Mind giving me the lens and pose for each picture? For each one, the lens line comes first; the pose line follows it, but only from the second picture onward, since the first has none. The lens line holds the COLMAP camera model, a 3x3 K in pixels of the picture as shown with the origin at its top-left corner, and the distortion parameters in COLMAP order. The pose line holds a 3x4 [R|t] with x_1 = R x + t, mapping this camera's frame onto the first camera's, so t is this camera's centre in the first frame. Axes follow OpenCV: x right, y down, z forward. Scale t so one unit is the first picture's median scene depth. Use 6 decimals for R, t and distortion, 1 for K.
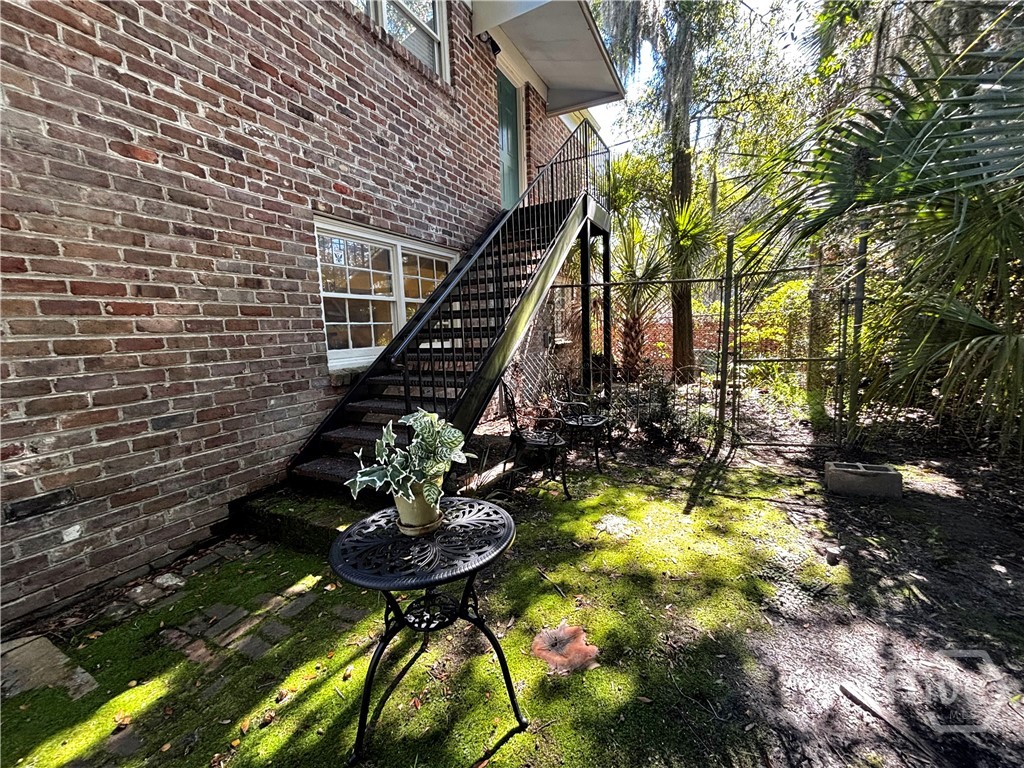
lens RADIAL K [[412.3, 0, 513.5], [0, 412.3, 384.9], [0, 0, 1]] dist [-0.000139, -0.000237]
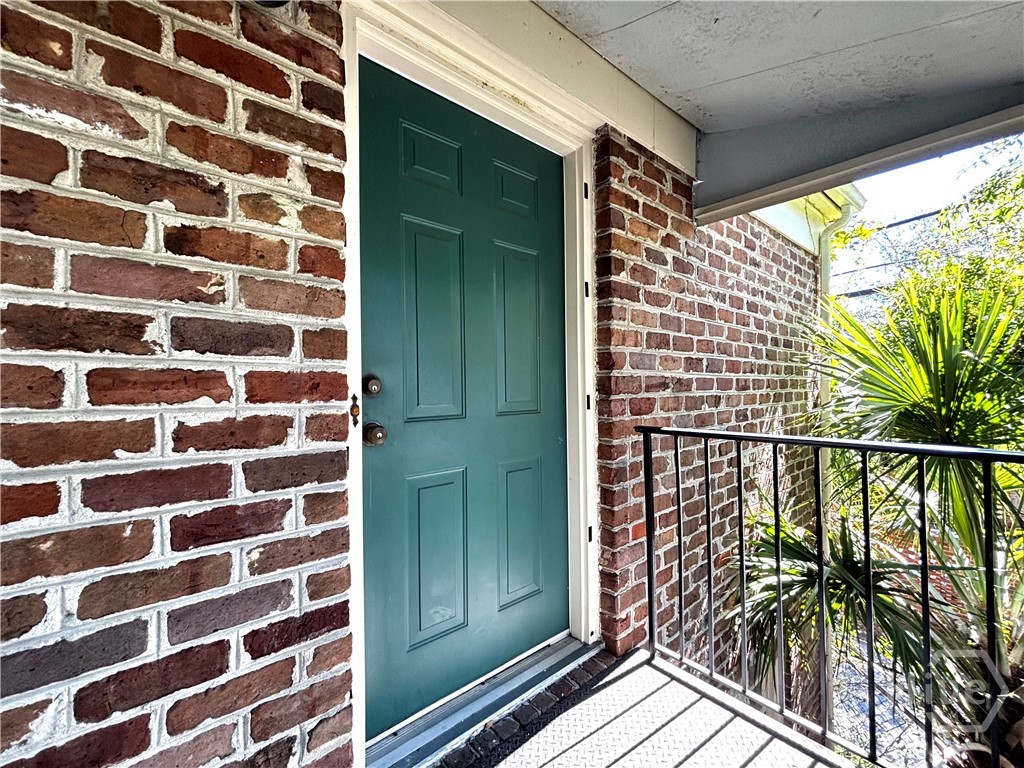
lens RADIAL K [[412.3, 0, 511.0], [0, 412.3, 382.3], [0, 0, 1]] dist [-0.000139, -0.000237]
pose [[0.912227, 0.021052, -0.409145, 0.088296], [-0.077137, 0.989643, -0.121064, -0.527757], [0.402358, 0.141998, 0.904403, 0.747806]]
